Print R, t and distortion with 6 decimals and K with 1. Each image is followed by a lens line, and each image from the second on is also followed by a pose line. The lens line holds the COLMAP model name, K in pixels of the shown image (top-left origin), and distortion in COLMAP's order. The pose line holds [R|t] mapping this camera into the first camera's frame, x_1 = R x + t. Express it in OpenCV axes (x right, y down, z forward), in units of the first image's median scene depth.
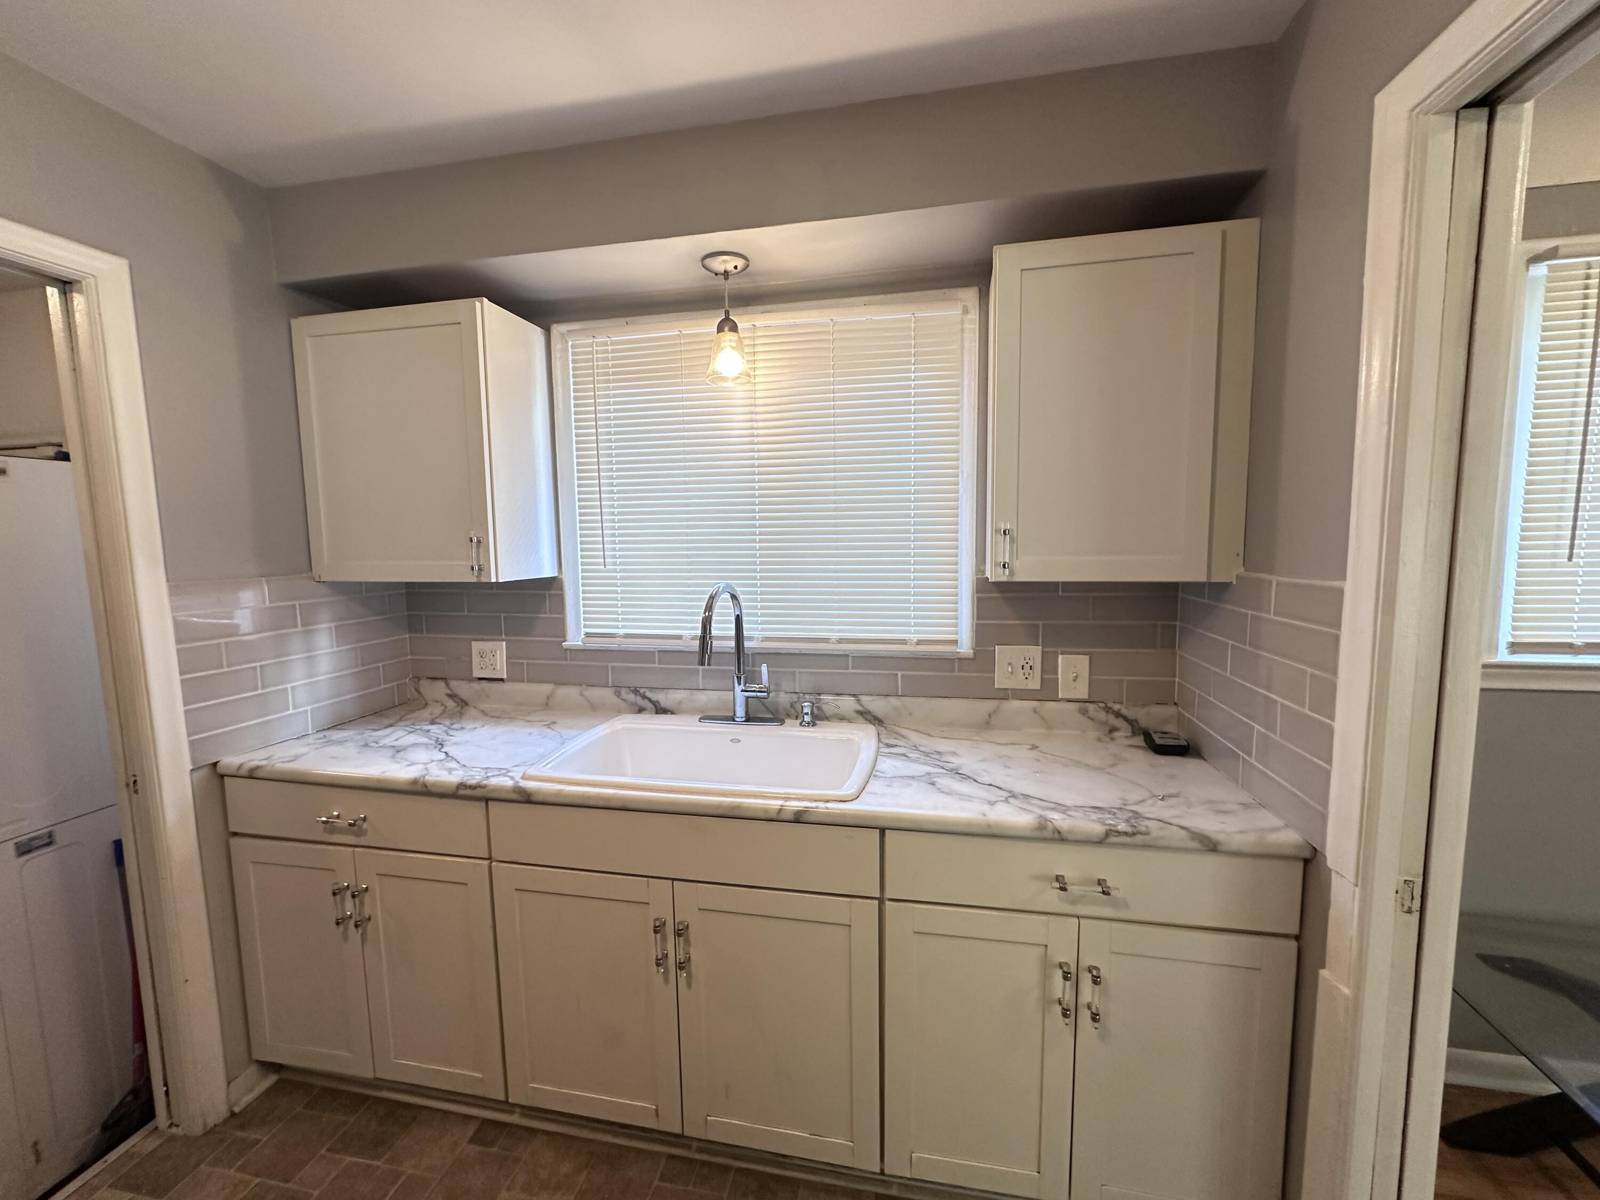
lens RADIAL K [[637.6, 0, 800.0], [0, 637.6, 600.0], [0, 0, 1]] dist [-0.002891, -0.000349]
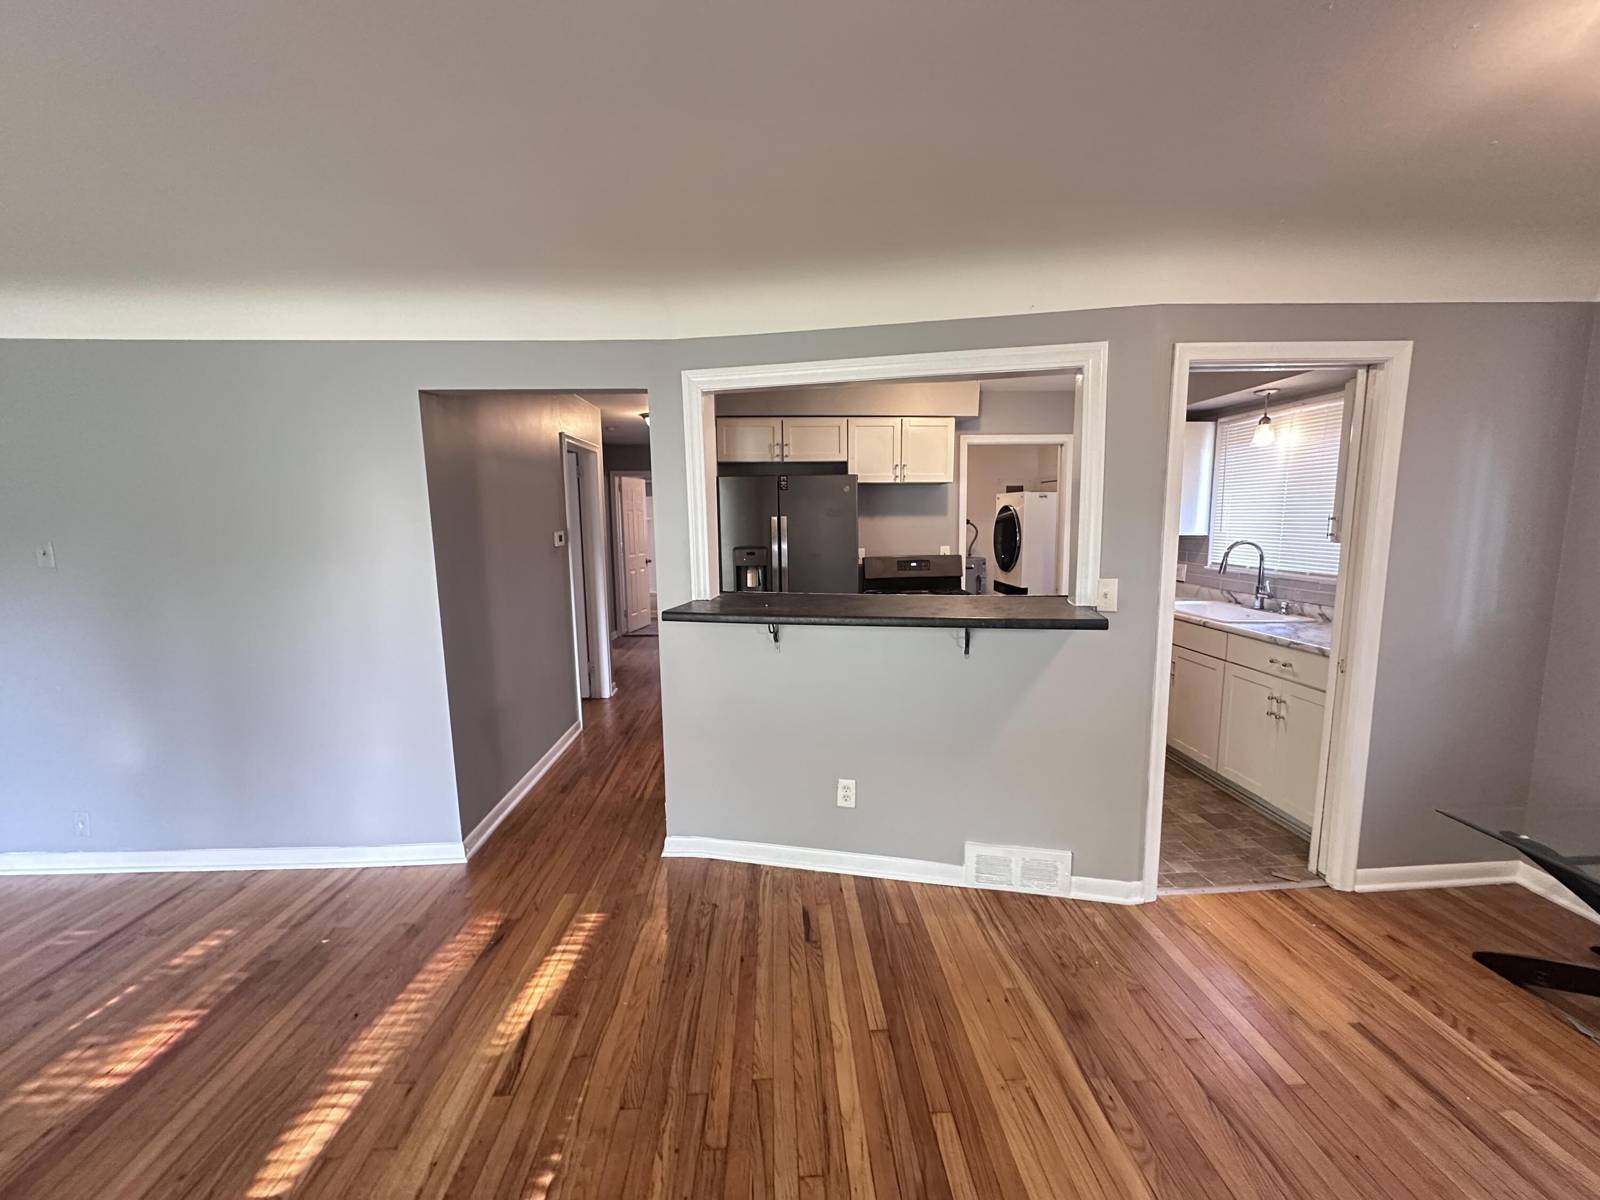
lens RADIAL K [[637.6, 0, 800.0], [0, 637.6, 600.0], [0, 0, 1]] dist [-0.002891, -0.000349]
pose [[0.236379, 0.136517, -0.962023, 1.510631], [-0.089436, 0.988935, 0.118361, 0.051569], [0.967536, 0.058061, 0.245972, -0.919197]]
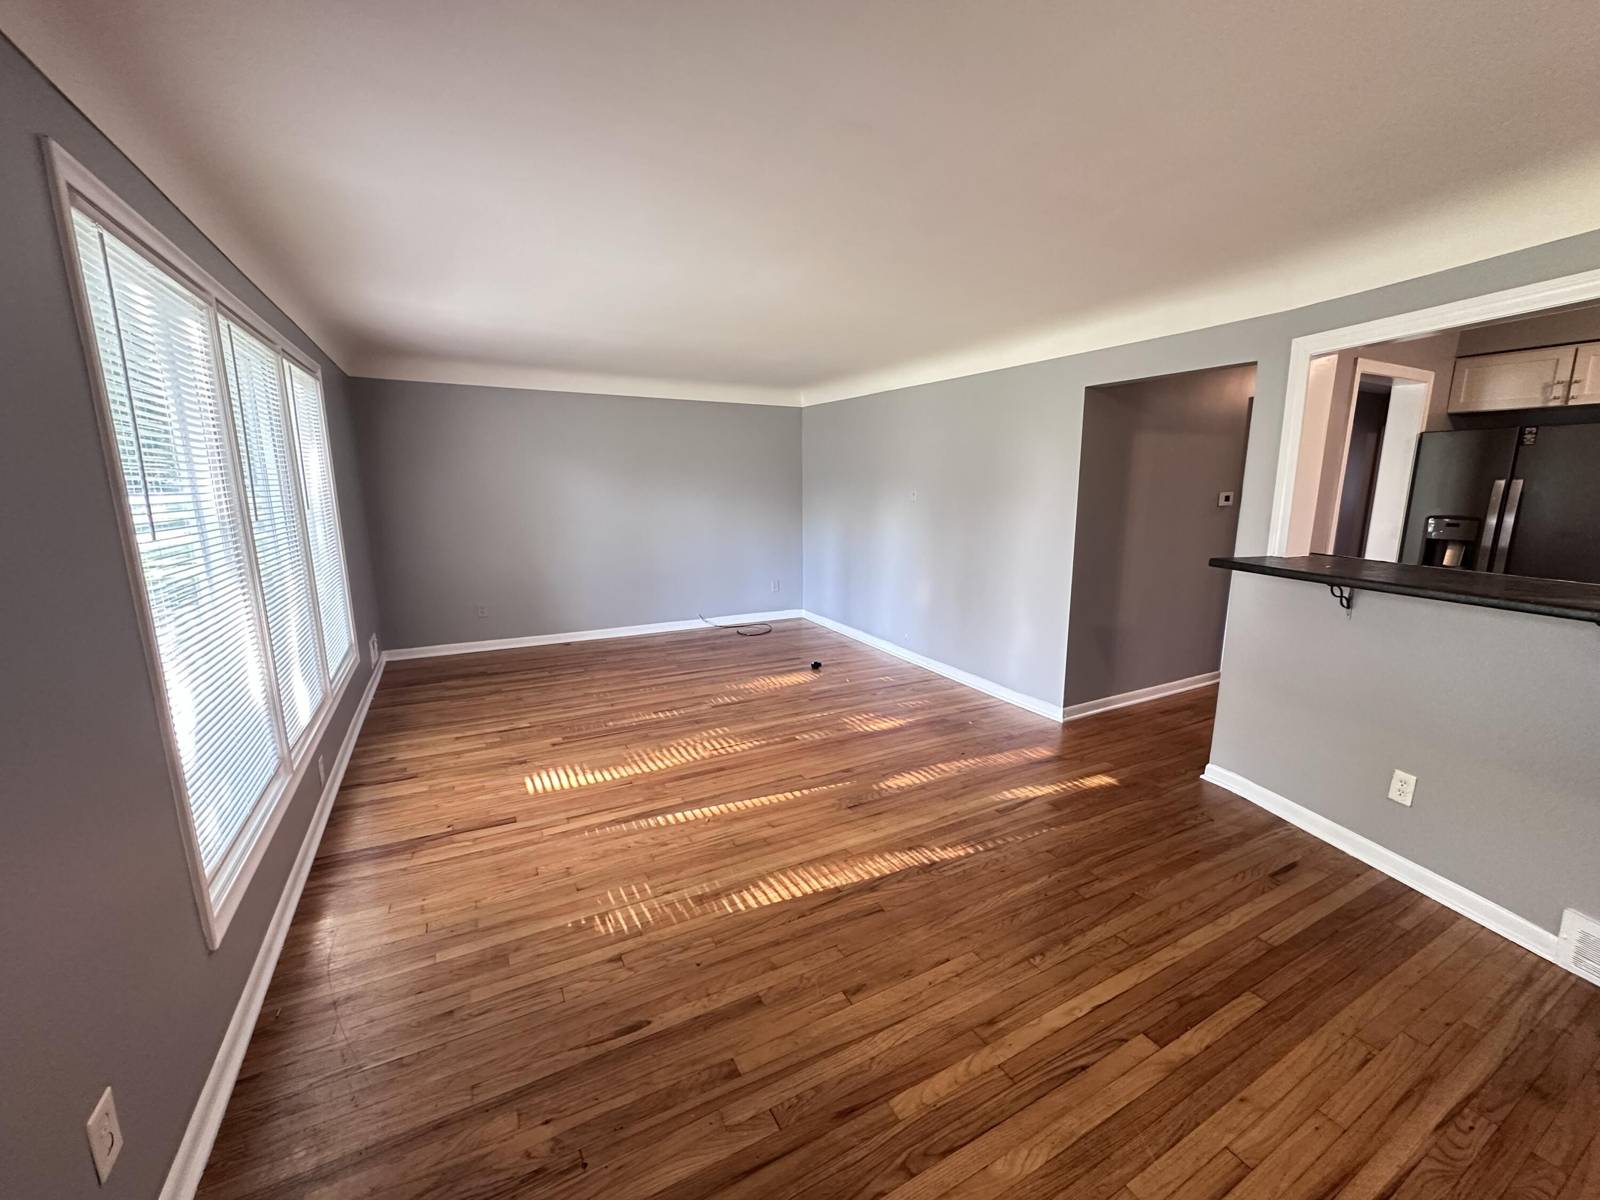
lens RADIAL K [[637.6, 0, 800.0], [0, 637.6, 600.0], [0, 0, 1]] dist [-0.002891, -0.000349]
pose [[-0.772821, 0.125558, -0.622079, 1.927221], [-0.056596, 0.962692, 0.264616, 0.001419], [0.632095, 0.239708, -0.736883, -0.340188]]
